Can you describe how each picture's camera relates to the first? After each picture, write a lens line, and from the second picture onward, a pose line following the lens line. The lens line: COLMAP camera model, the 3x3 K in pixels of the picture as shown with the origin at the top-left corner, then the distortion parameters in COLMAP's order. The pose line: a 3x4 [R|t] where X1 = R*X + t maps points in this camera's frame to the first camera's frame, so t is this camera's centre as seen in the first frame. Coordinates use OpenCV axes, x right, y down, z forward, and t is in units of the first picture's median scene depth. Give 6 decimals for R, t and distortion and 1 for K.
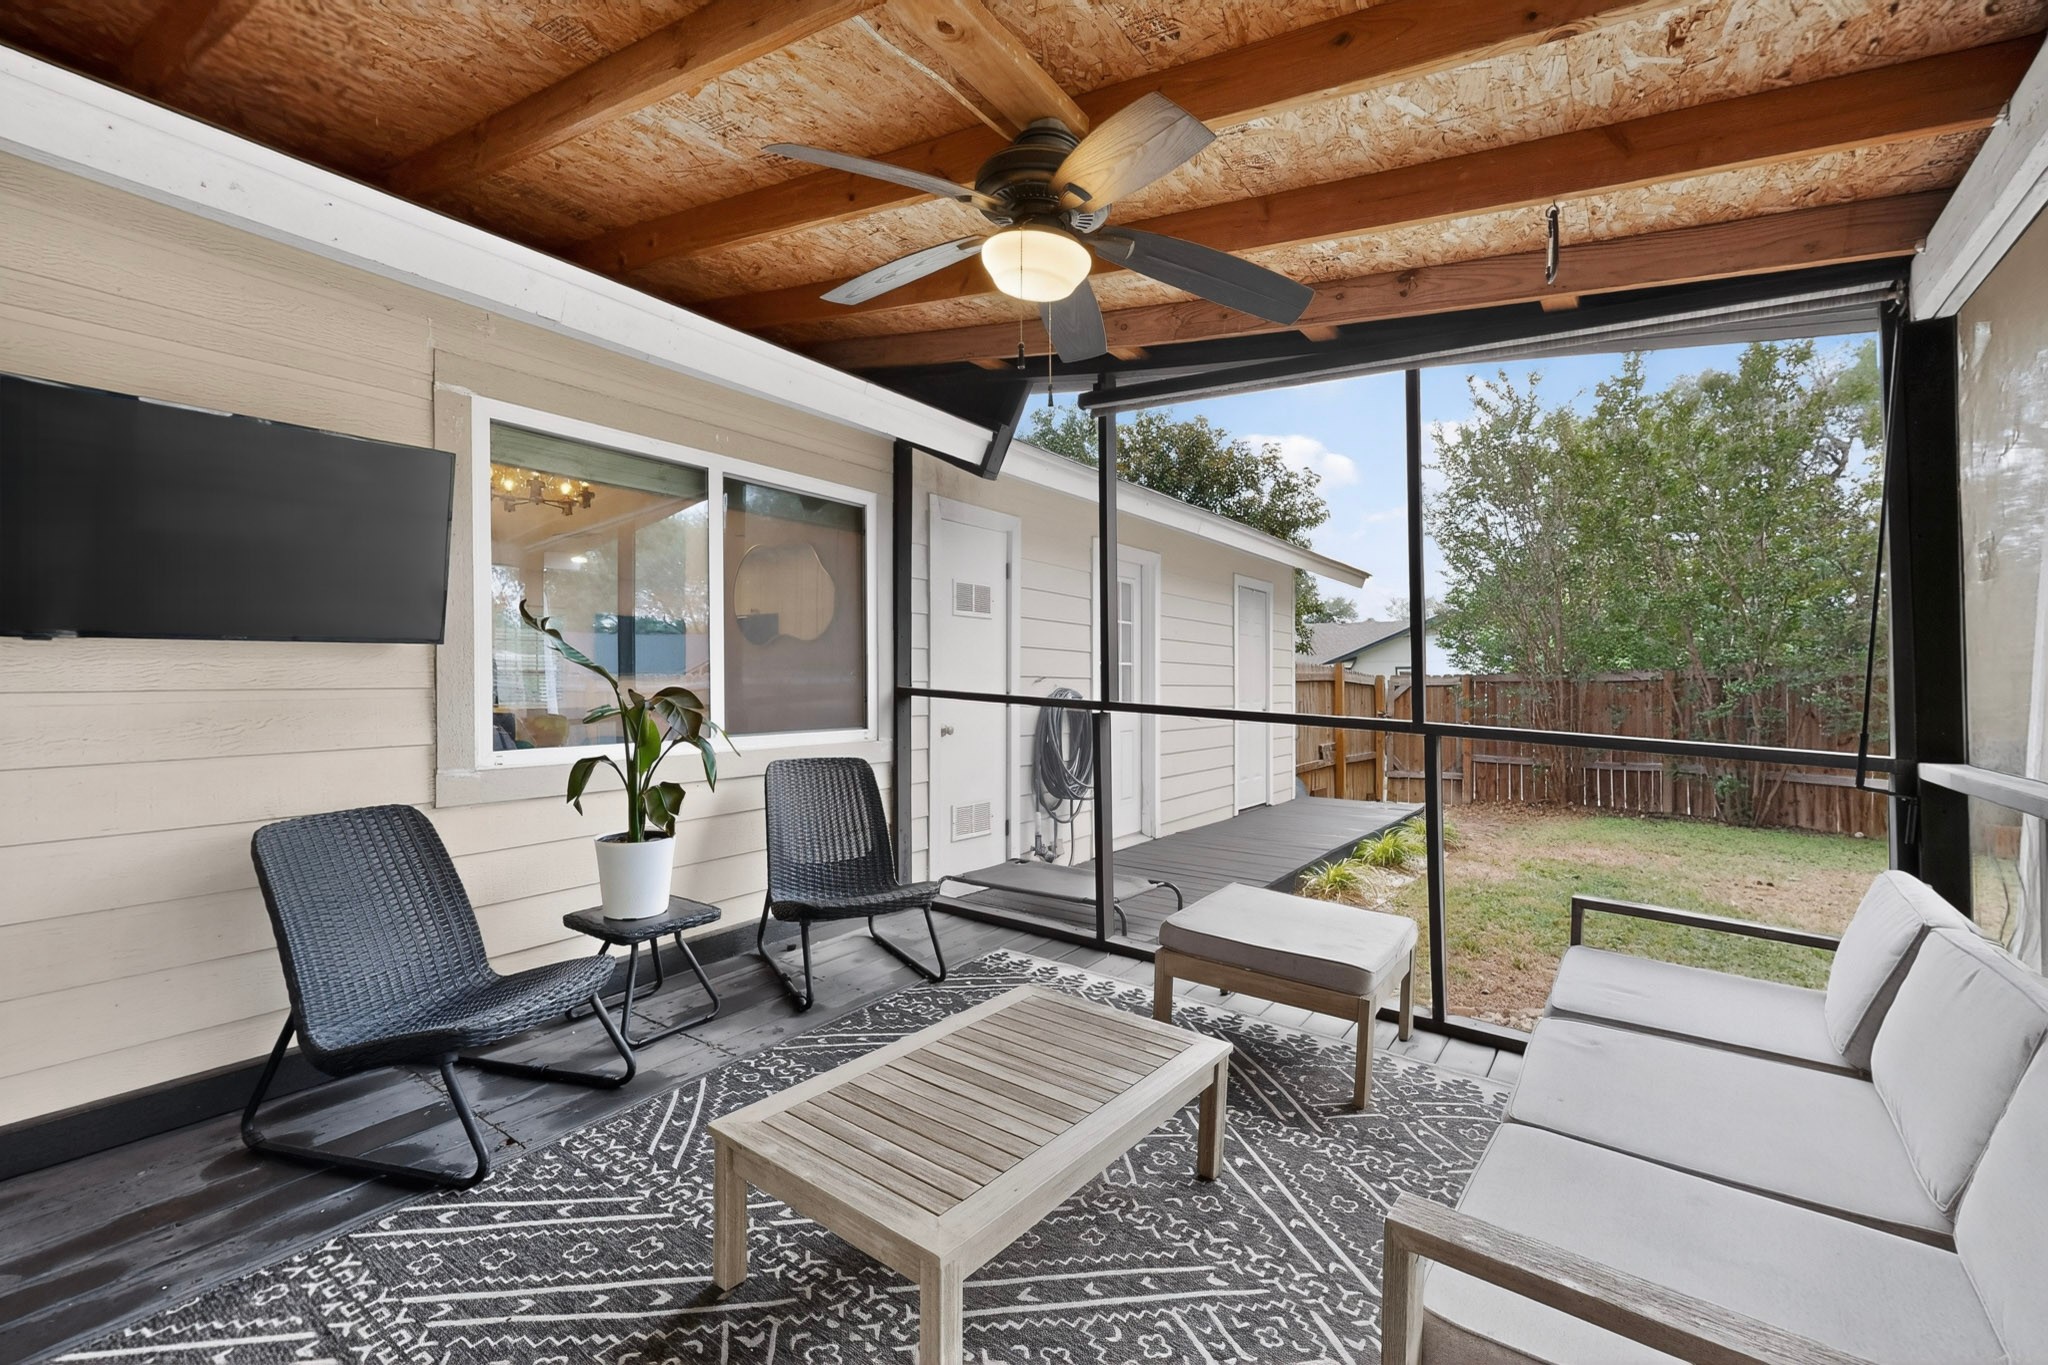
lens RADIAL K [[887.1, 0, 1026.0], [0, 887.1, 684.5], [0, 0, 1]] dist [-0.000614, -0.000703]
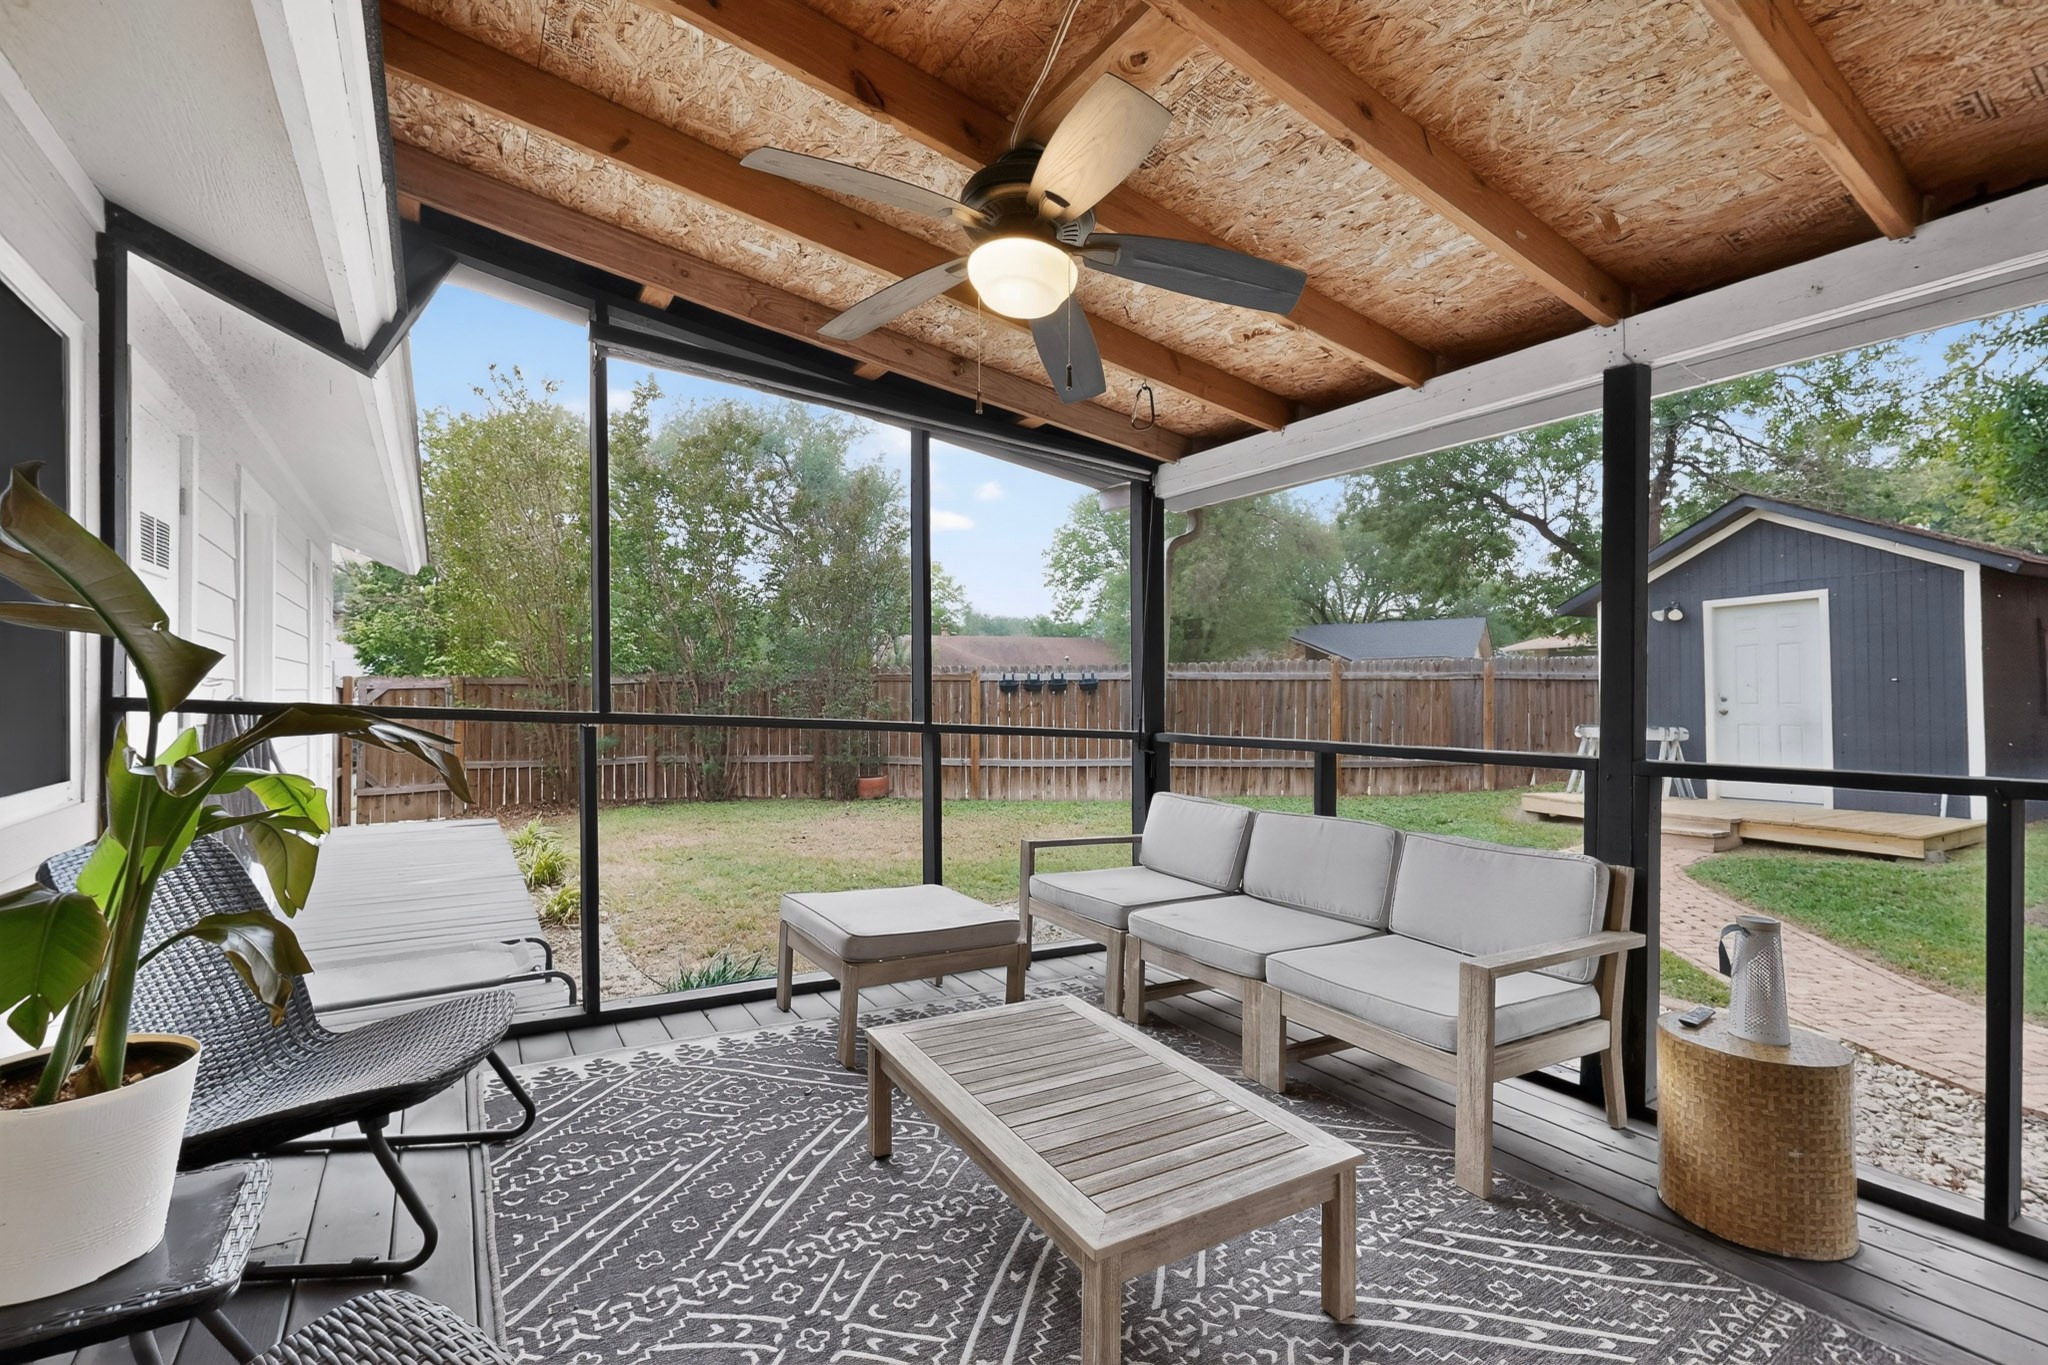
lens RADIAL K [[887.1, 0, 1026.0], [0, 887.1, 684.5], [0, 0, 1]] dist [-0.000614, -0.000703]
pose [[0.370818, 0.003804, 0.928698, -0.624226], [-0.002902, 0.999991, -0.002937, -0.006824], [-0.928701, -0.001606, 0.370826, 0.422063]]
